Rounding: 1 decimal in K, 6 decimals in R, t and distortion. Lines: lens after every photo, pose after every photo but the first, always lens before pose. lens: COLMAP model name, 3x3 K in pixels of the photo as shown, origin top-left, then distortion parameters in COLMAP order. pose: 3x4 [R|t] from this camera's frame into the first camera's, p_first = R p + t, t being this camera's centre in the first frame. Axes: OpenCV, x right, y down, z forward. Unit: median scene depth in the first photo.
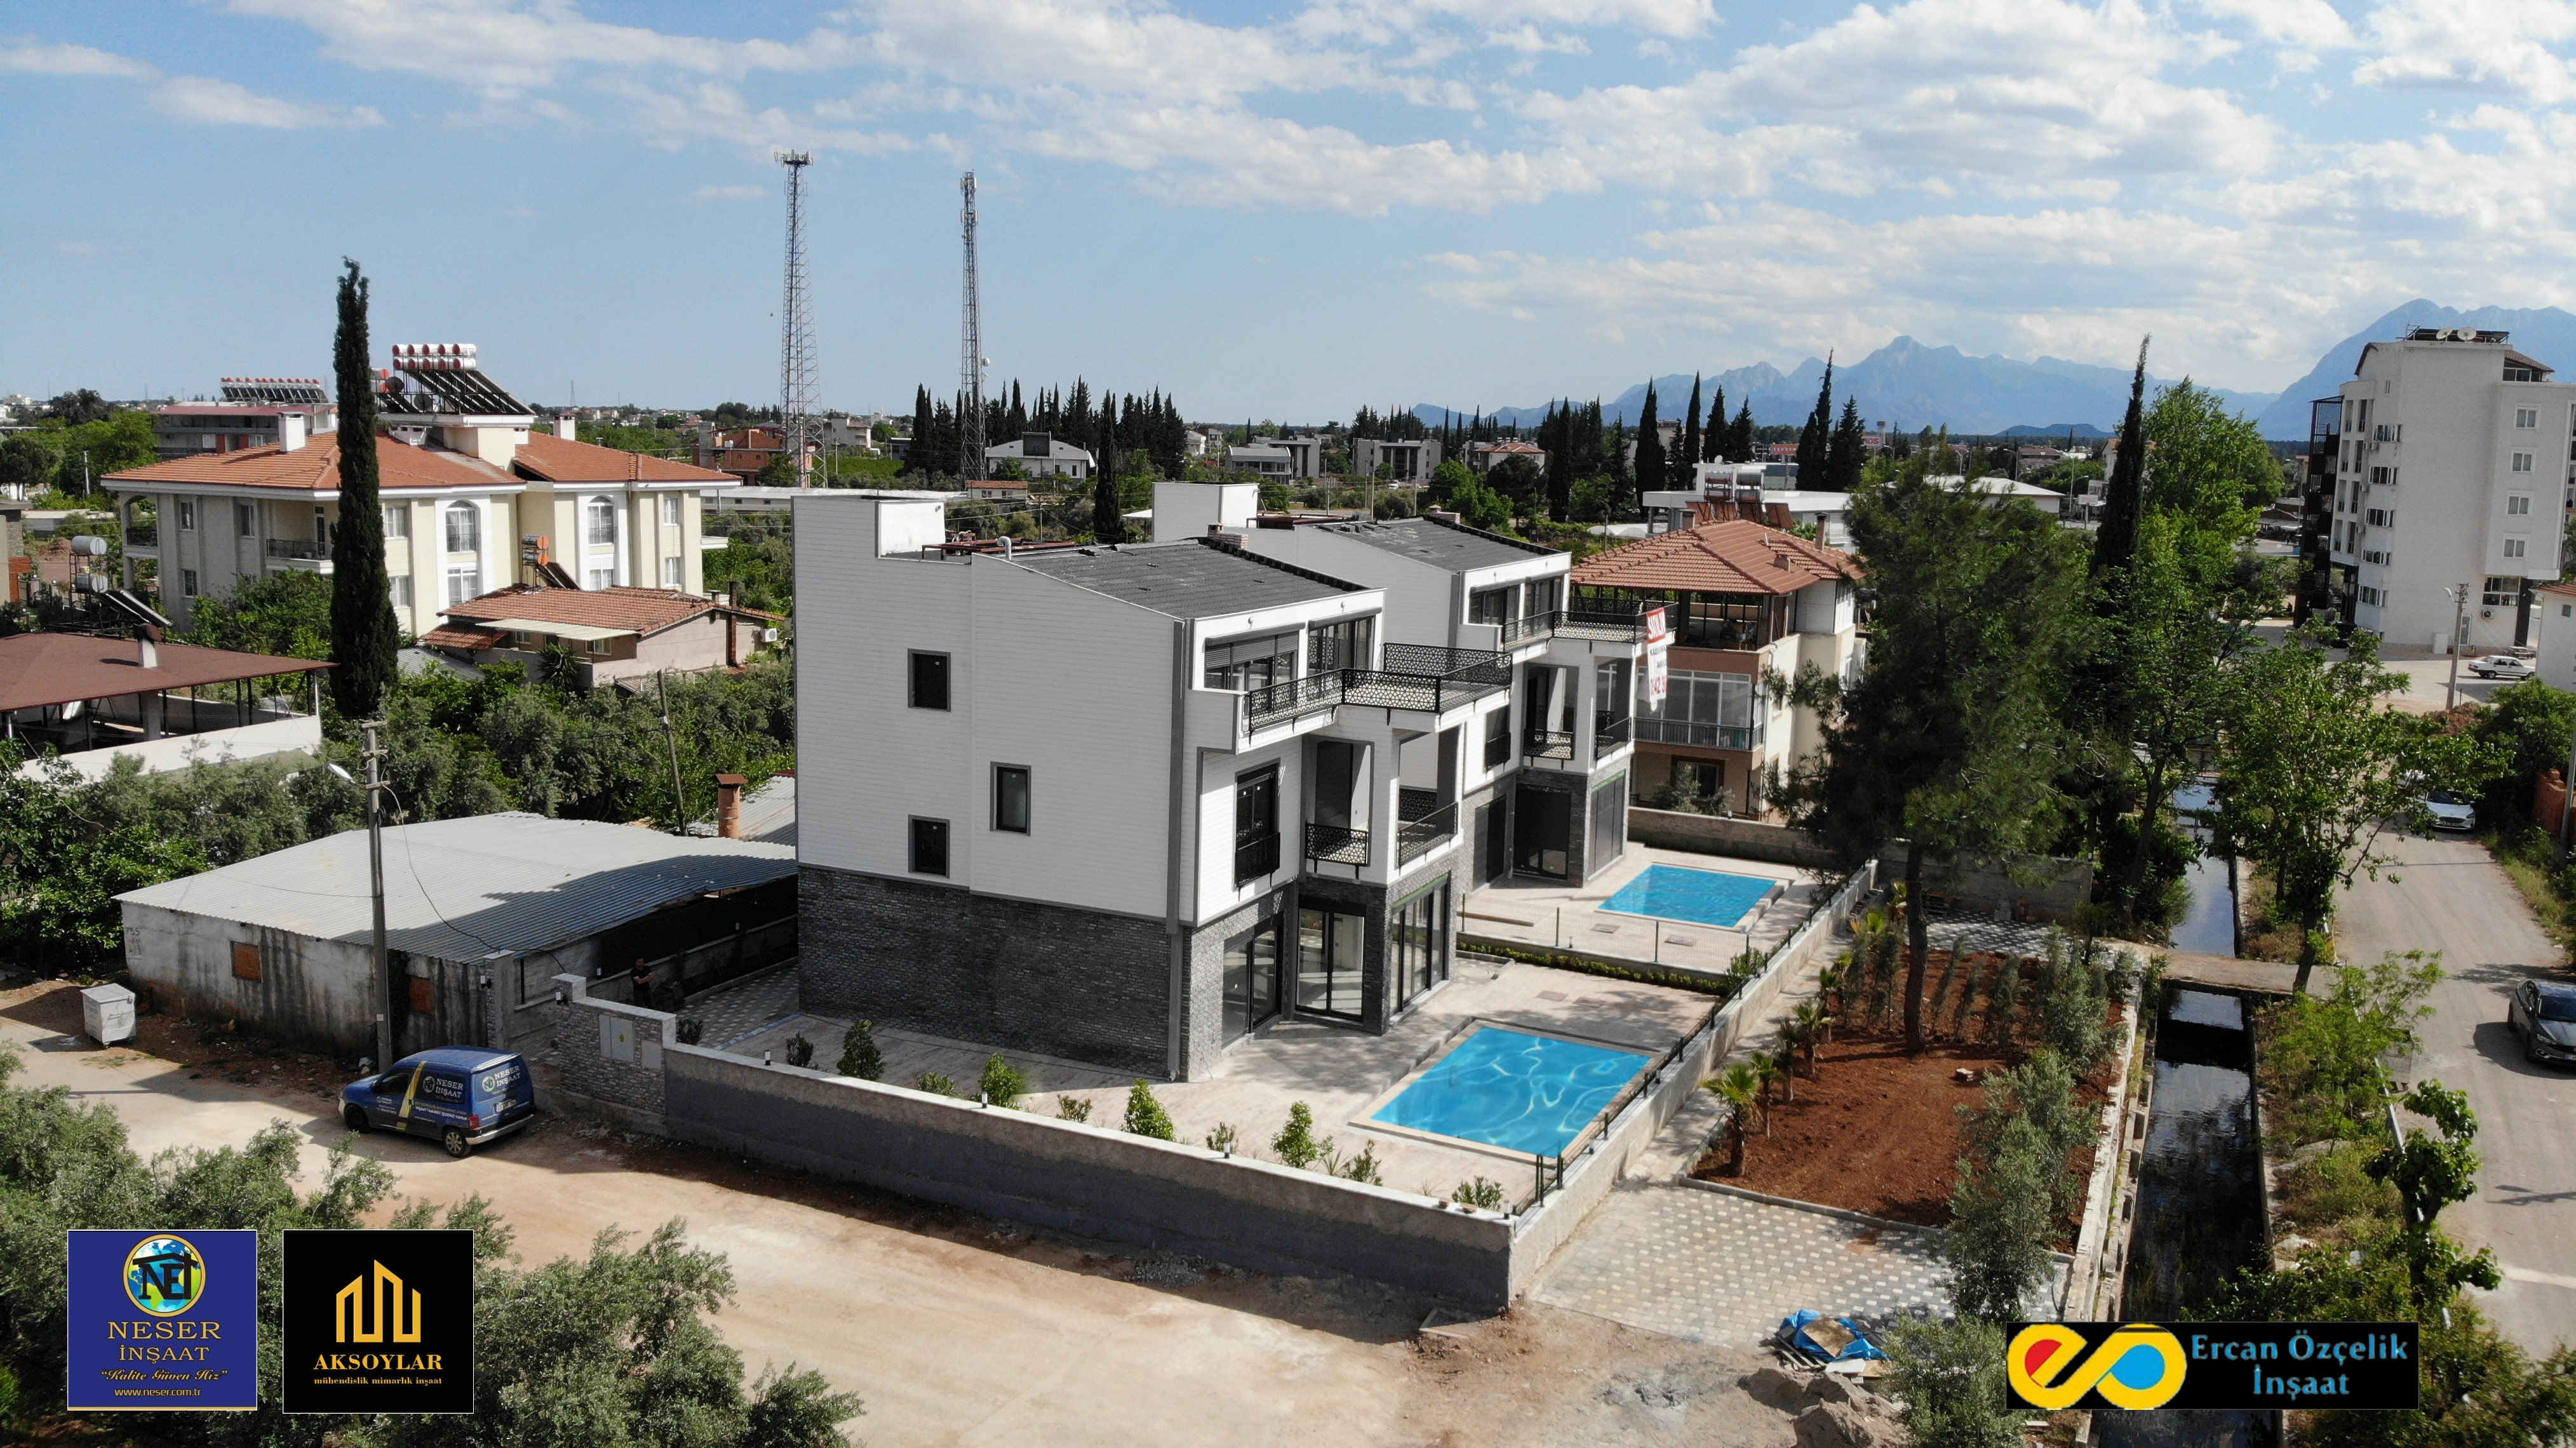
lens RADIAL K [[1869.5, 0, 1288.0], [0, 1869.5, 724.0], [0, 0, 1]] dist [0.159113, -0.389639]
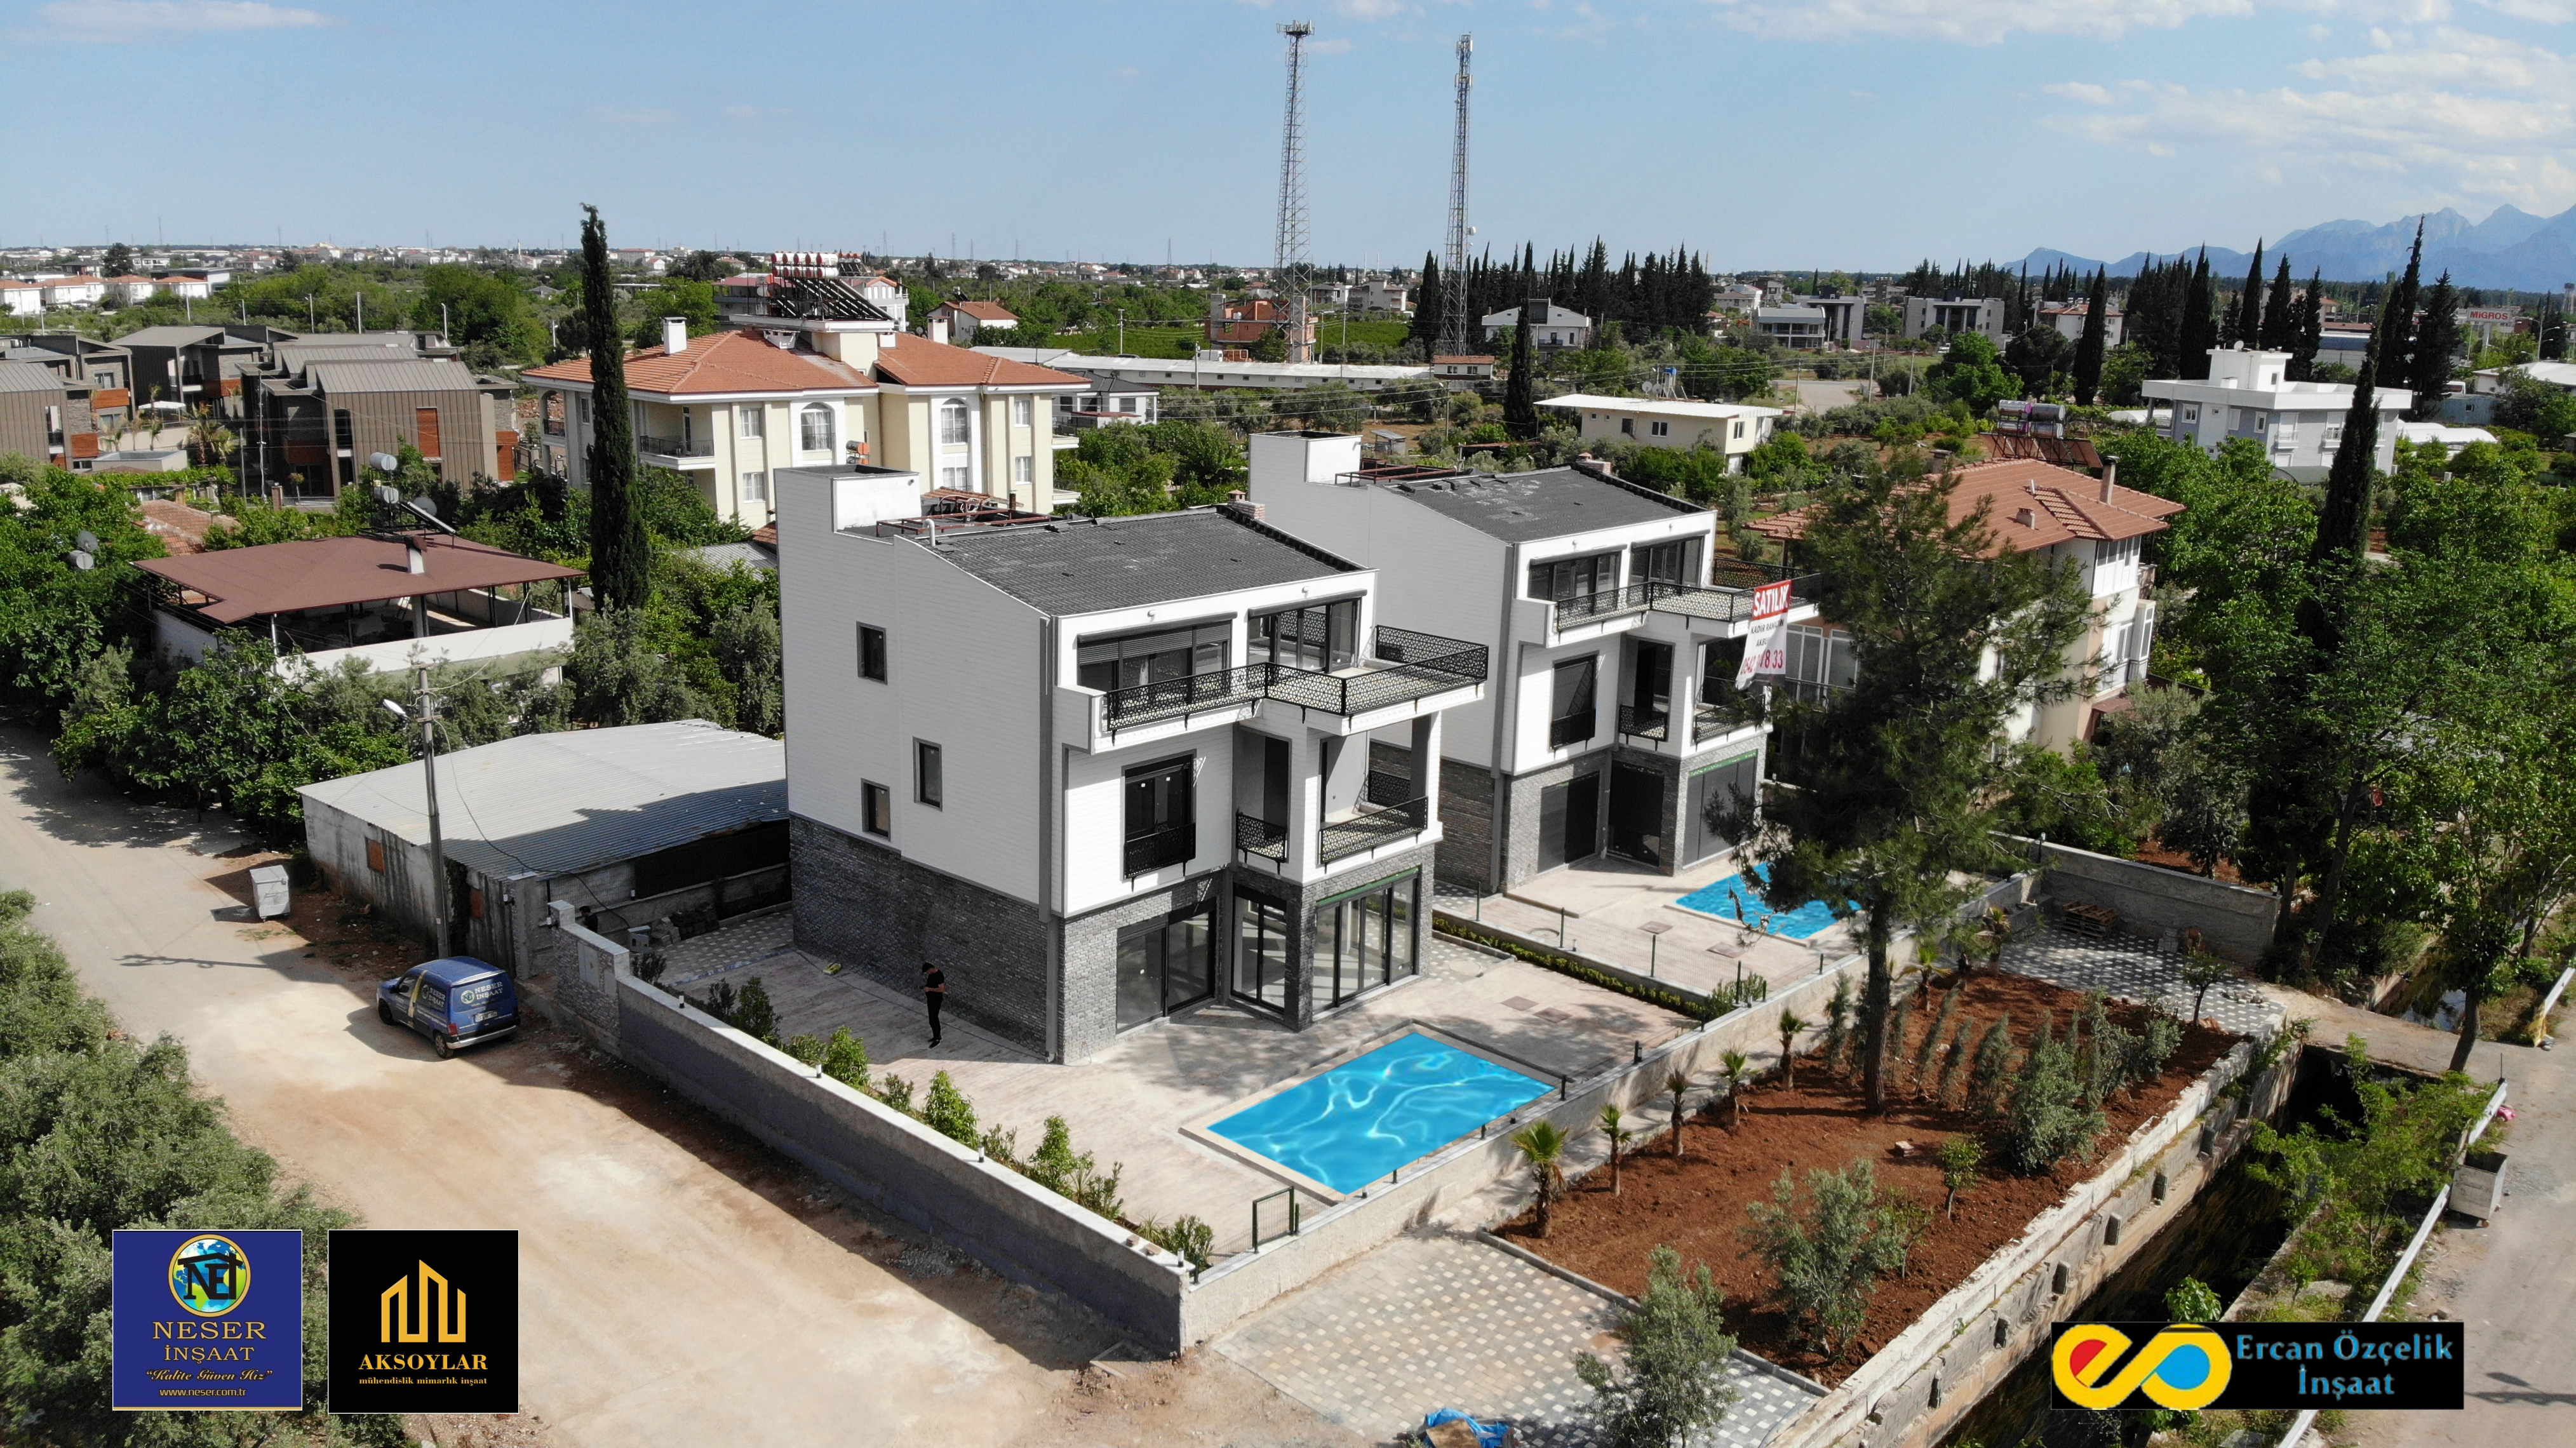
lens RADIAL K [[1869.5, 0, 1288.0], [0, 1869.5, 724.0], [0, 0, 1]] dist [0.159113, -0.389639]
pose [[0.956014, 0.066453, -0.285693, 0.295166], [-0.044560, 0.995597, 0.082470, -0.071992], [0.289915, -0.066112, 0.954766, 0.060009]]
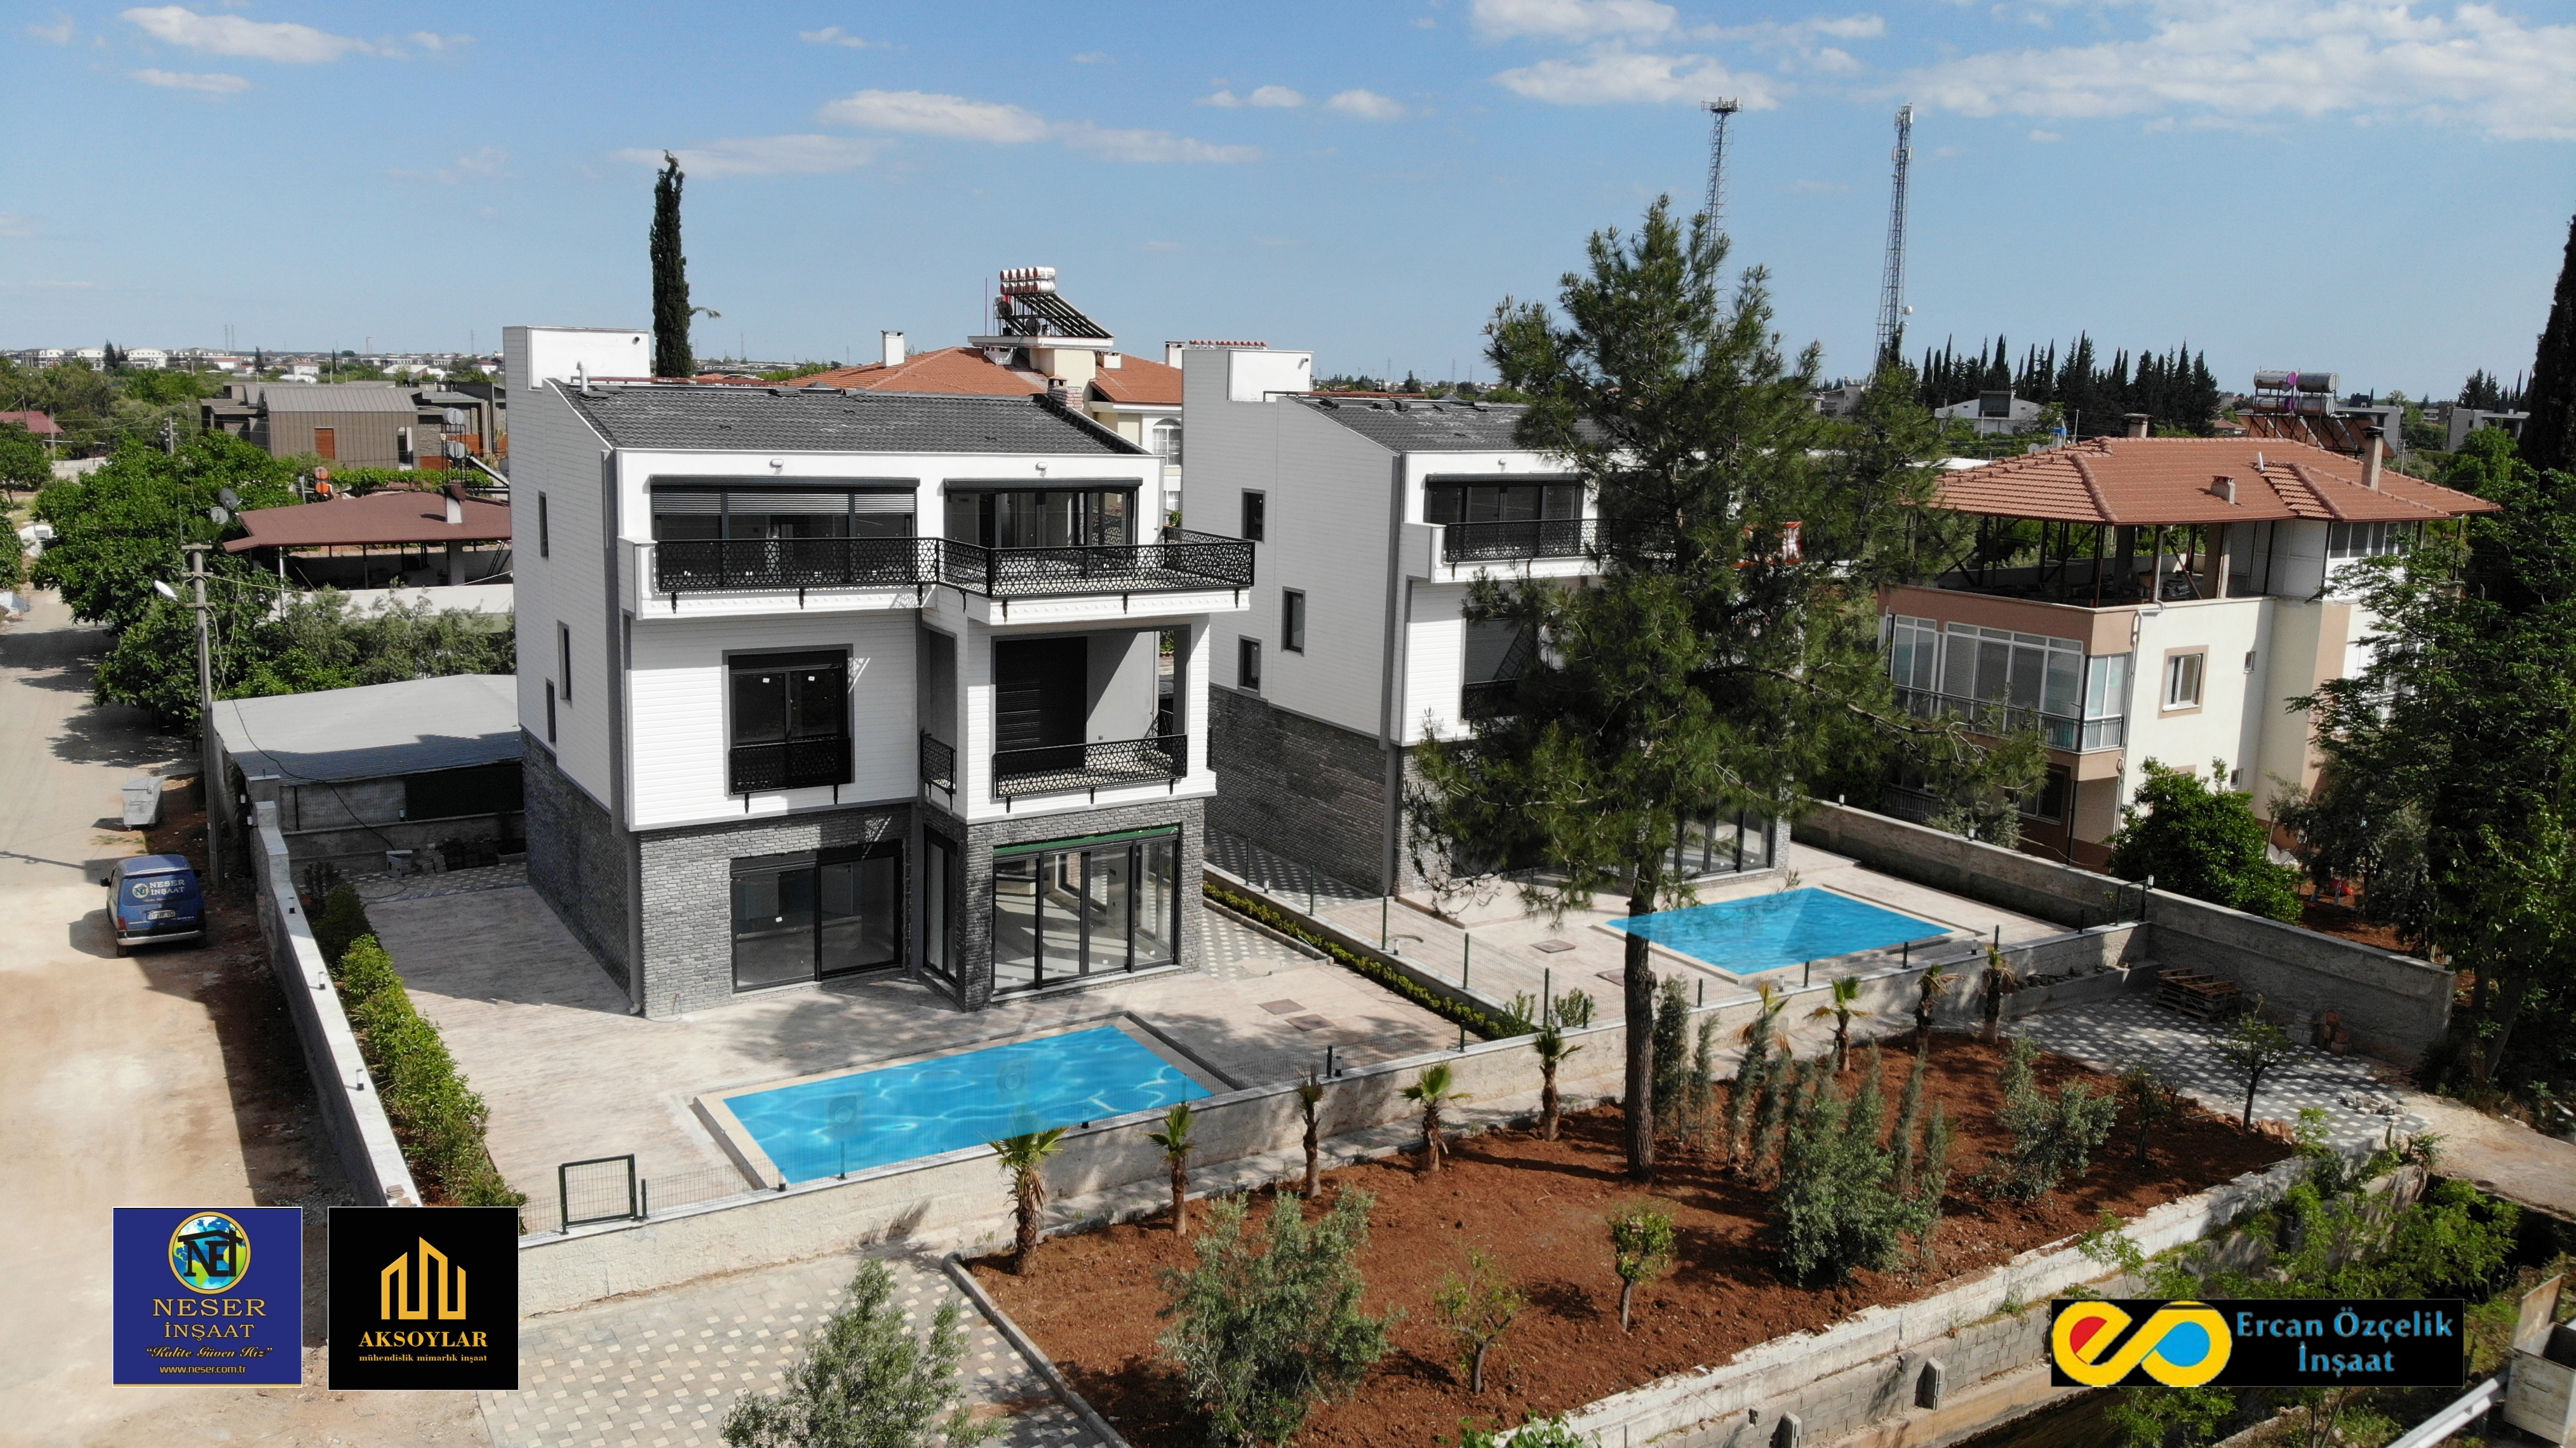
lens RADIAL K [[1869.5, 0, 1288.0], [0, 1869.5, 724.0], [0, 0, 1]] dist [0.159113, -0.389639]
pose [[0.848105, 0.092799, -0.521638, 0.523228], [-0.087111, 0.995567, 0.035482, 0.006793], [0.522618, 0.015348, 0.852429, 0.373417]]
